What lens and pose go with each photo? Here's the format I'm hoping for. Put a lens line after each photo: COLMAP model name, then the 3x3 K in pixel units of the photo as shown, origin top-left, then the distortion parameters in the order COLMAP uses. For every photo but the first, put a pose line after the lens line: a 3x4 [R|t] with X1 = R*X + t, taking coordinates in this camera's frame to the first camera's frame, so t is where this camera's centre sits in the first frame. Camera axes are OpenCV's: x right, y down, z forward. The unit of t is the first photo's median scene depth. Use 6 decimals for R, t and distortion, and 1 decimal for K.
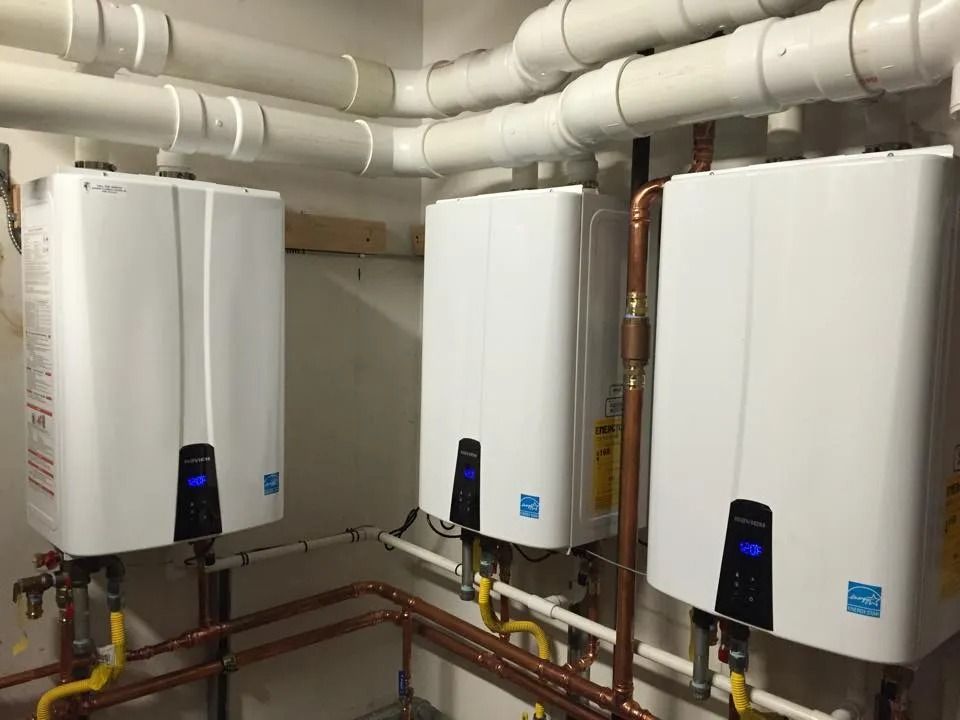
lens RADIAL K [[827.0, 0, 480.6], [0, 827.0, 365.6], [0, 0, 1]] dist [0.078259, -0.096152]
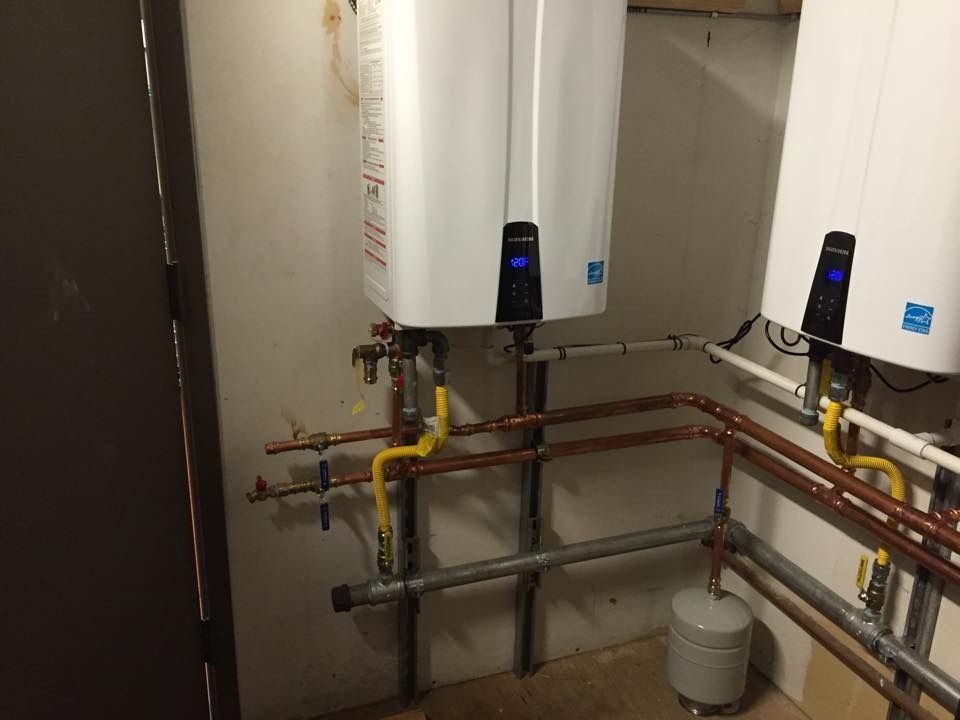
lens RADIAL K [[827.0, 0, 465.1], [0, 827.0, 375.5], [0, 0, 1]] dist [0.078259, -0.096152]
pose [[0.925048, 0.107522, -0.364315, -0.039544], [-0.024140, 0.973803, 0.226109, 0.049215], [0.379082, -0.200367, 0.903410, 0.099087]]
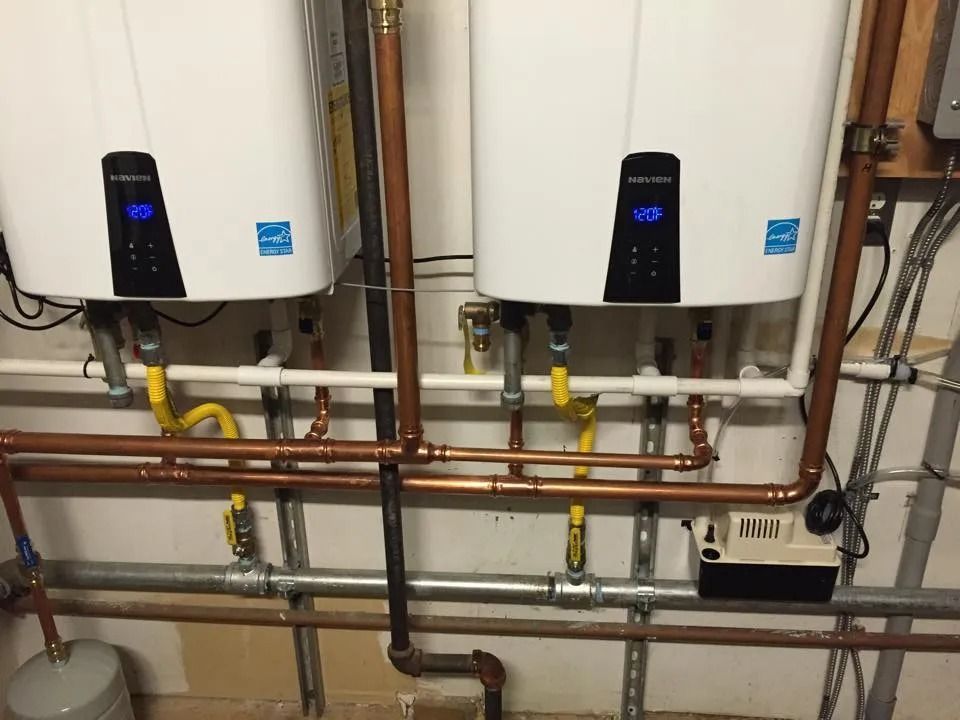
lens RADIAL K [[827.0, 0, 478.5], [0, 827.0, 366.2], [0, 0, 1]] dist [0.078259, -0.096152]
pose [[0.725984, -0.314079, 0.611801, -0.241860], [0.092798, 0.926223, 0.365376, 0.034987], [-0.681421, -0.208483, 0.701570, 0.380358]]
